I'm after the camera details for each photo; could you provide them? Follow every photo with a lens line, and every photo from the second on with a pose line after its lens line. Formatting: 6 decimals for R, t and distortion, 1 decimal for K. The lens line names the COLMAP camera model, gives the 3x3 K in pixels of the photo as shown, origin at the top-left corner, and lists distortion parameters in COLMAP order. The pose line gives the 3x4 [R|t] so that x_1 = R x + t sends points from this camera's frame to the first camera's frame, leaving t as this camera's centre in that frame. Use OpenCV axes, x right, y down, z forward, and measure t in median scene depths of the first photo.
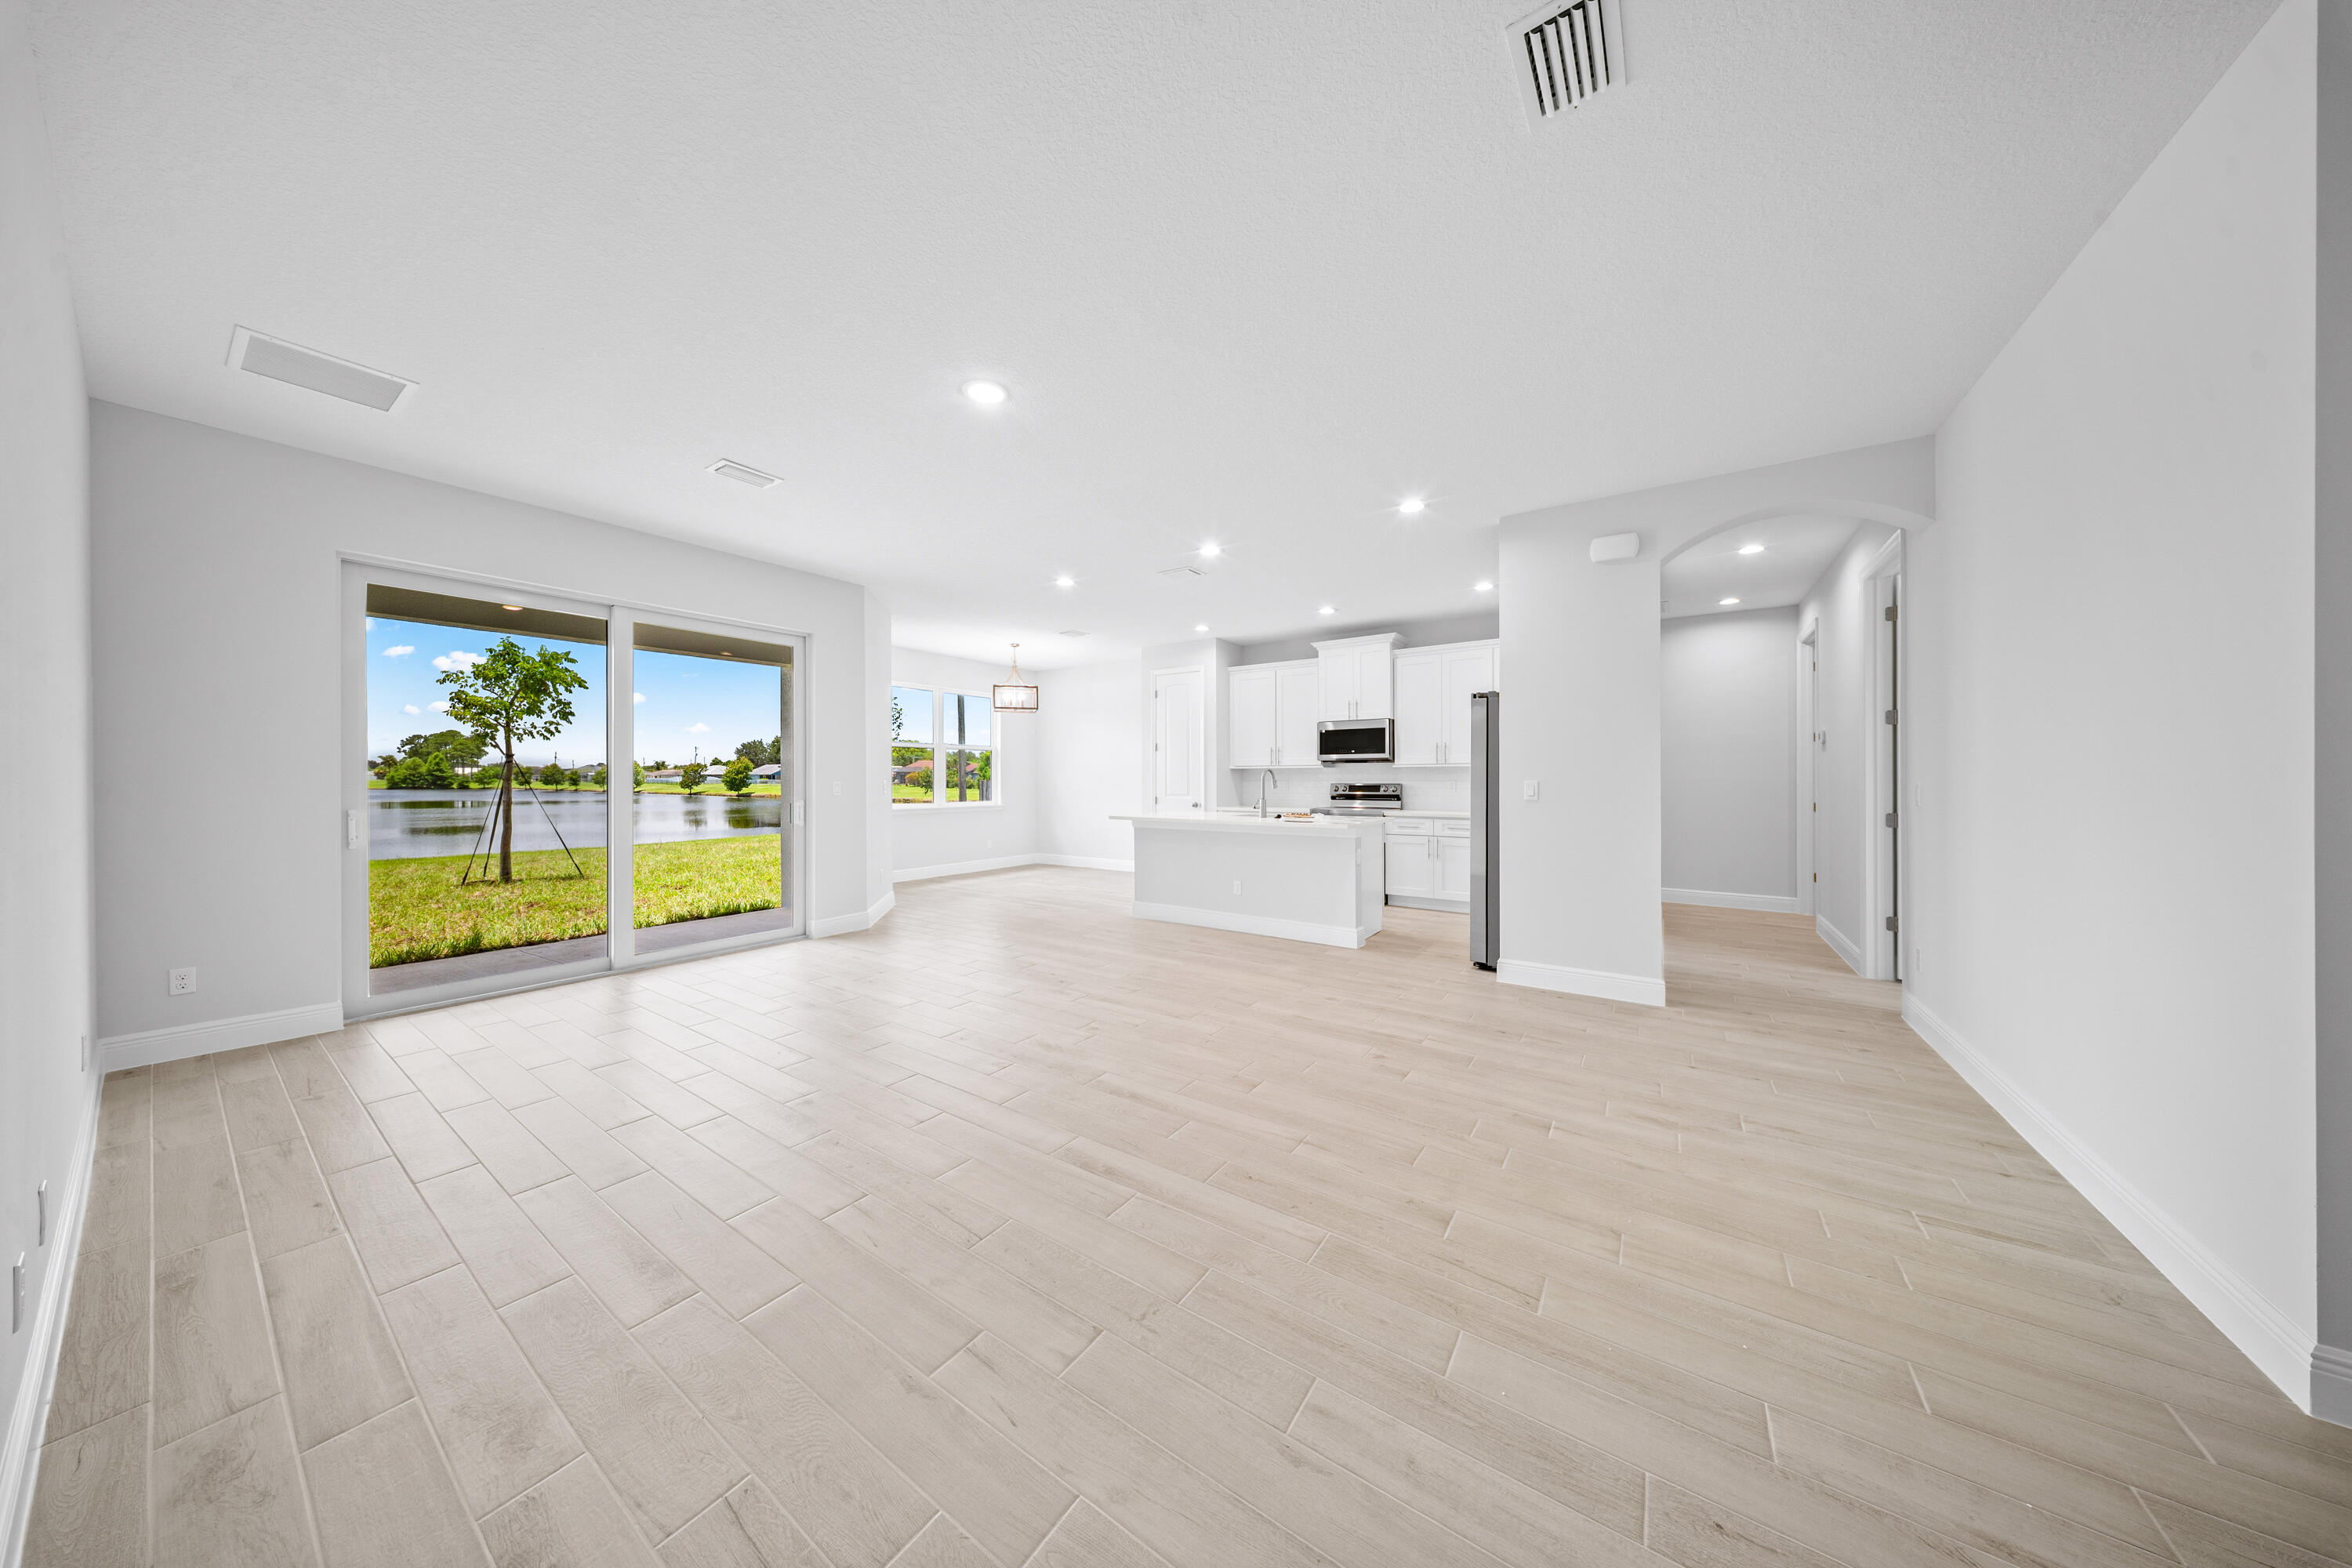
lens RADIAL K [[722.2, 0, 1176.0], [0, 722.2, 784.0], [0, 0, 1]] dist [0.009812, 0.000050]
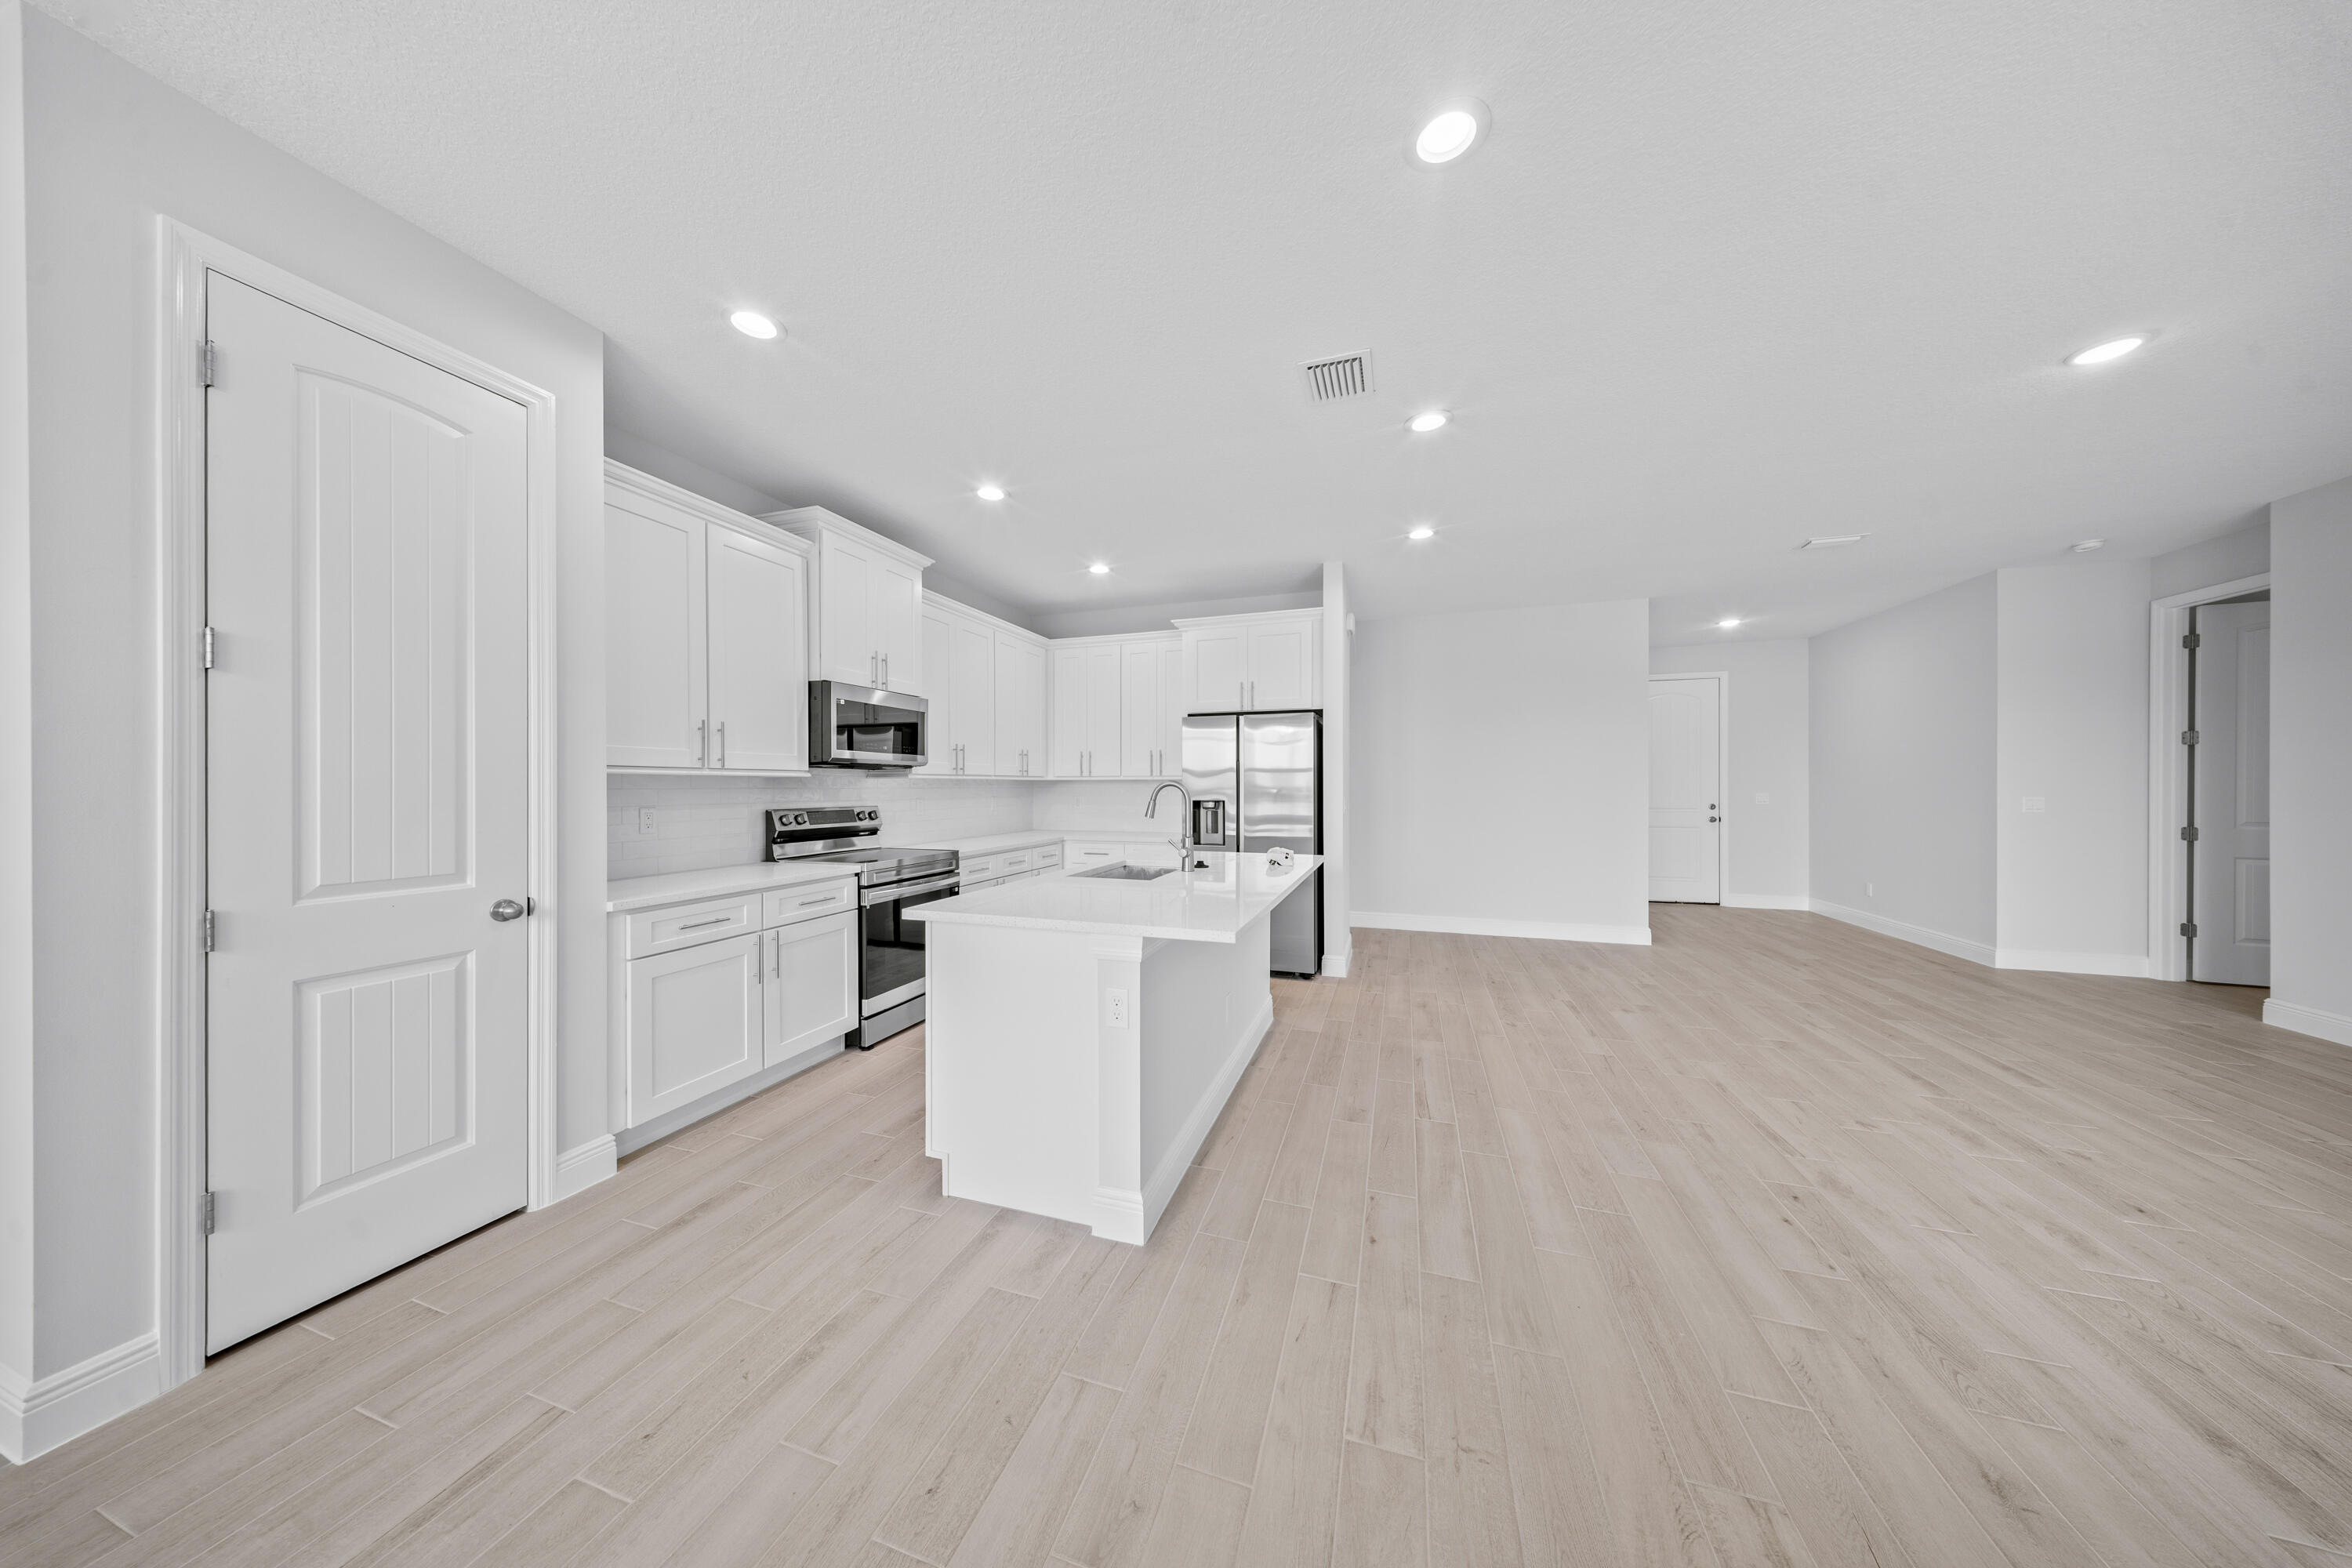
lens RADIAL K [[712.9, 0, 1138.3], [0, 712.9, 792.4], [0, 0, 1]] dist [0.000265, -0.000048]
pose [[-0.262381, -0.006221, 0.964944, -0.587638], [0.009975, 0.999908, 0.009159, -0.028298], [-0.964913, 0.012029, -0.262295, 1.773187]]
